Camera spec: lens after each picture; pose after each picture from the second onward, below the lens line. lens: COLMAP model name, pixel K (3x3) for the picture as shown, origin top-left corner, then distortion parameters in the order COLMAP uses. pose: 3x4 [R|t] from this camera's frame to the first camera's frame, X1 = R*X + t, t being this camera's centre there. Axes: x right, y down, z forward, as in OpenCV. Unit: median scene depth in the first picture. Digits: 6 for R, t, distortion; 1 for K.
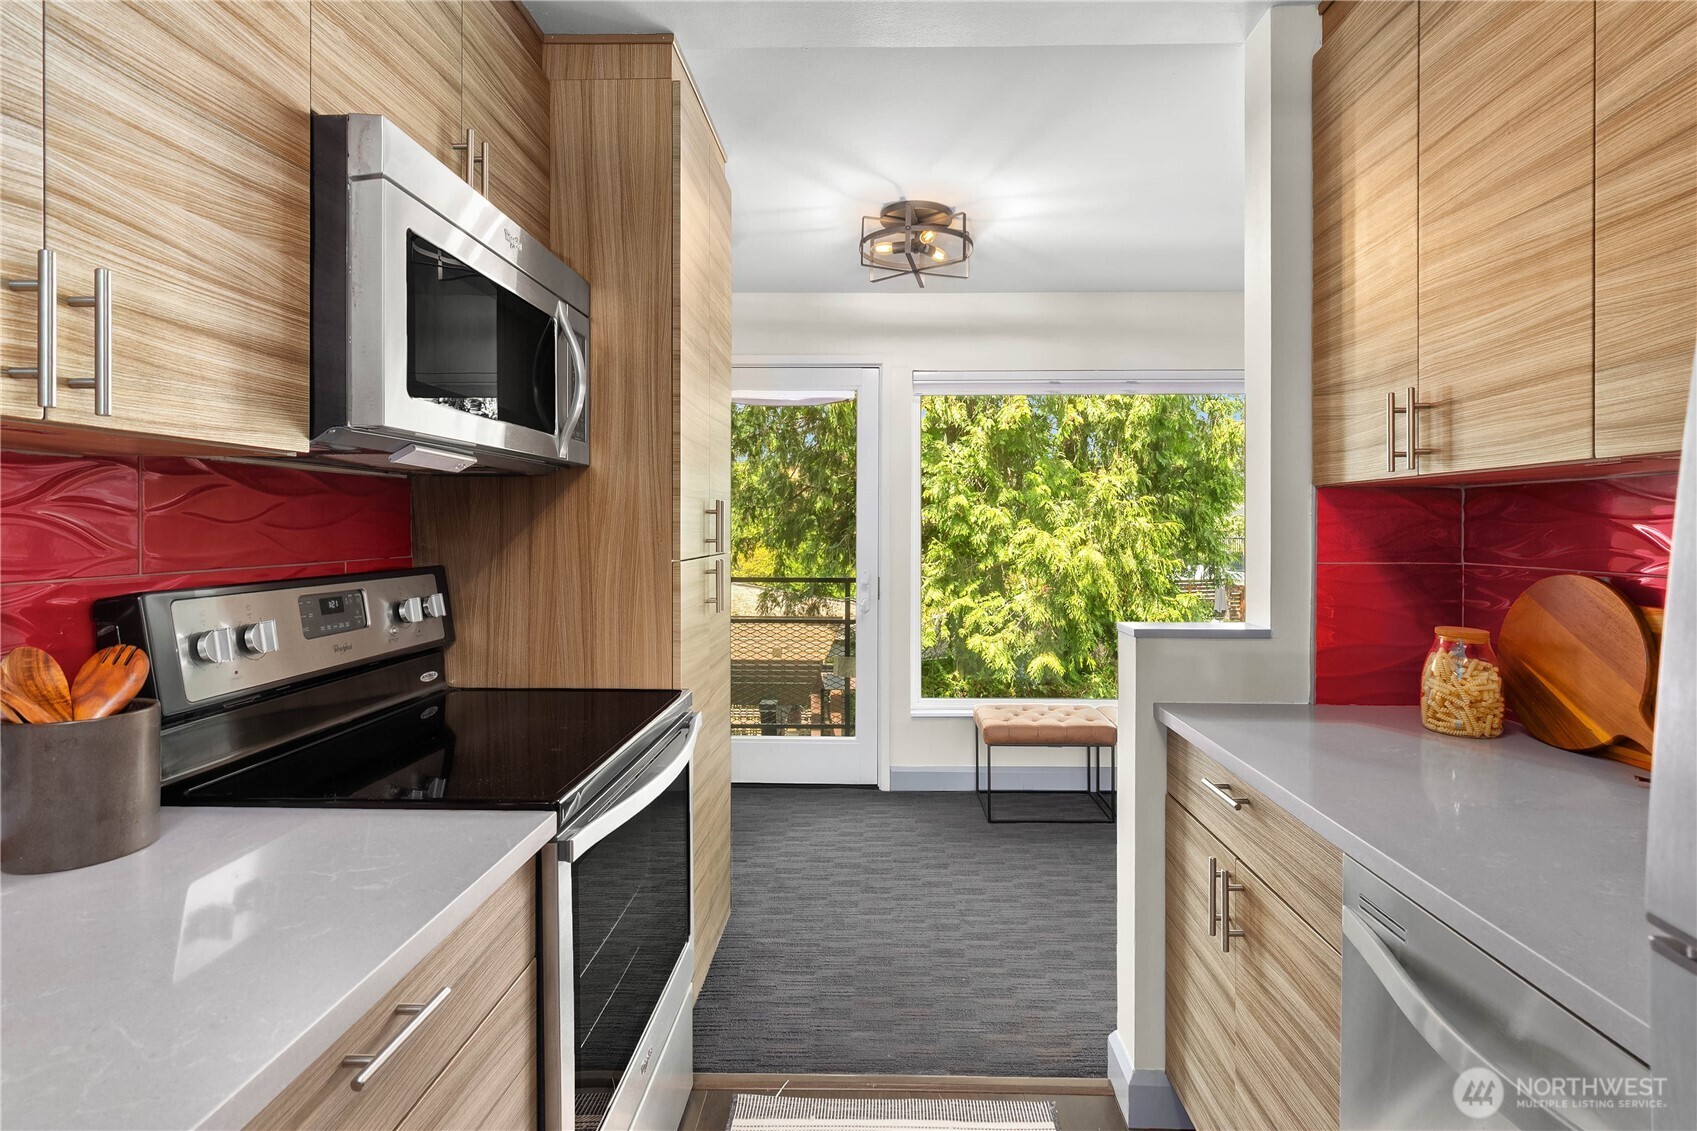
lens RADIAL K [[829.7, 0, 871.1], [0, 829.7, 528.7], [0, 0, 1]] dist [-0.001806, -0.002627]
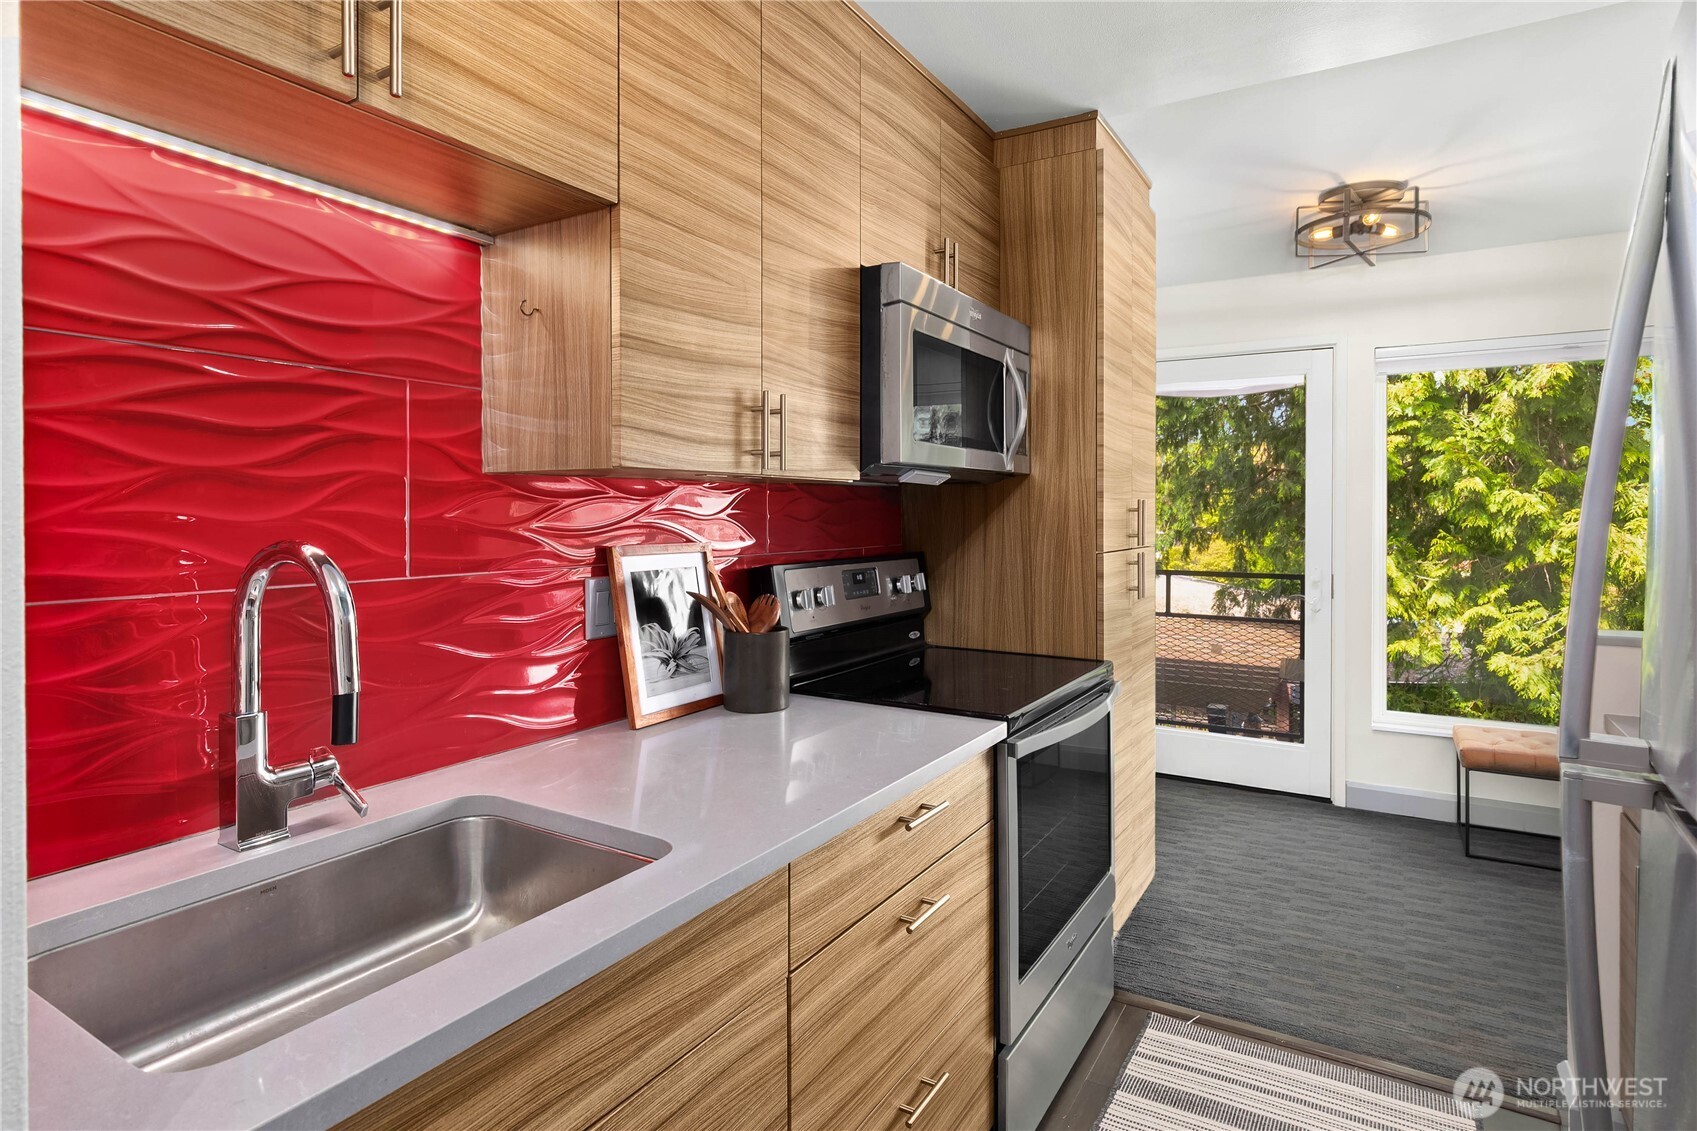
lens RADIAL K [[943.3, 0, 851.9], [0, 943.3, 504.3], [0, 0, 1]] dist [-0.001661, -0.000941]
pose [[0.869164, -0.003090, -0.494514, 0.126337], [-0.002370, 0.999943, -0.010413, -0.015437], [0.494518, 0.010223, 0.869107, -0.357209]]
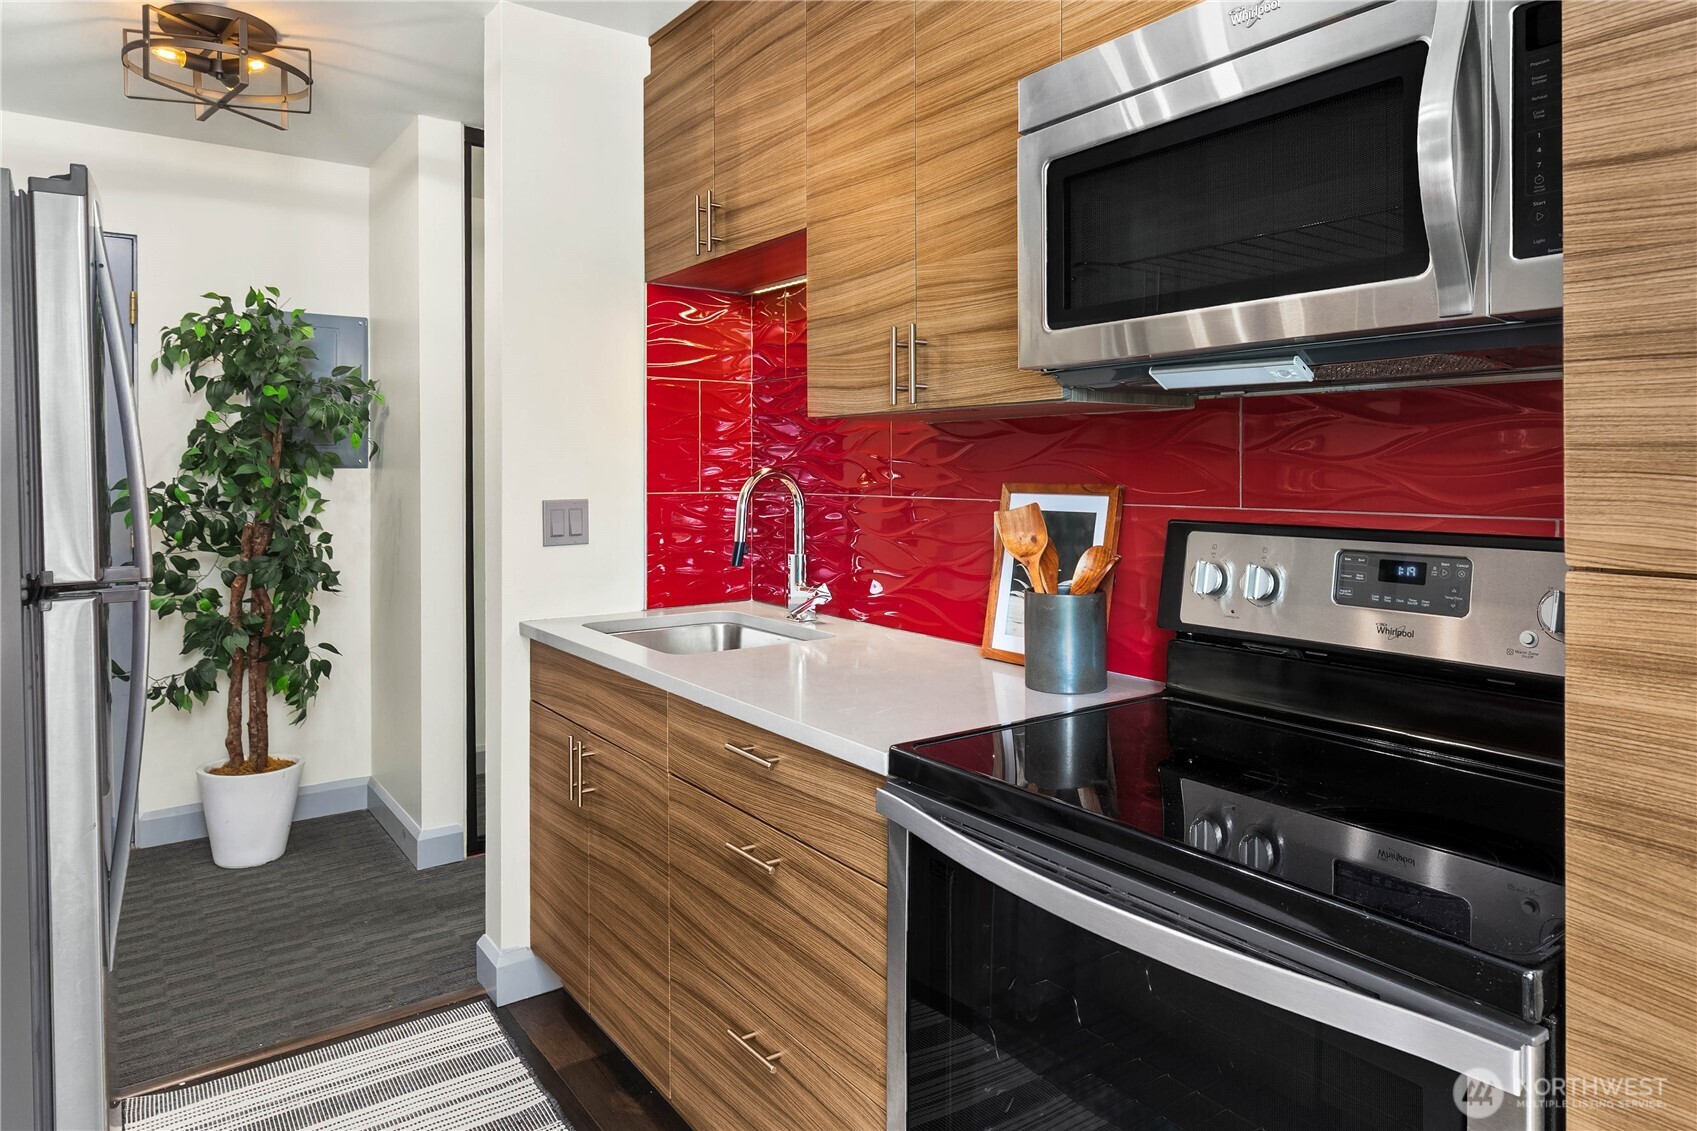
lens RADIAL K [[1079.2, 0, 859.7], [0, 1079.2, 466.8], [0, 0, 1]] dist [0.005100, 0.017915]
pose [[-0.804672, 0.006041, -0.593688, 0.242956], [0.002393, 0.999973, 0.006933, -0.006306], [0.593714, 0.004158, -0.804665, 1.200874]]
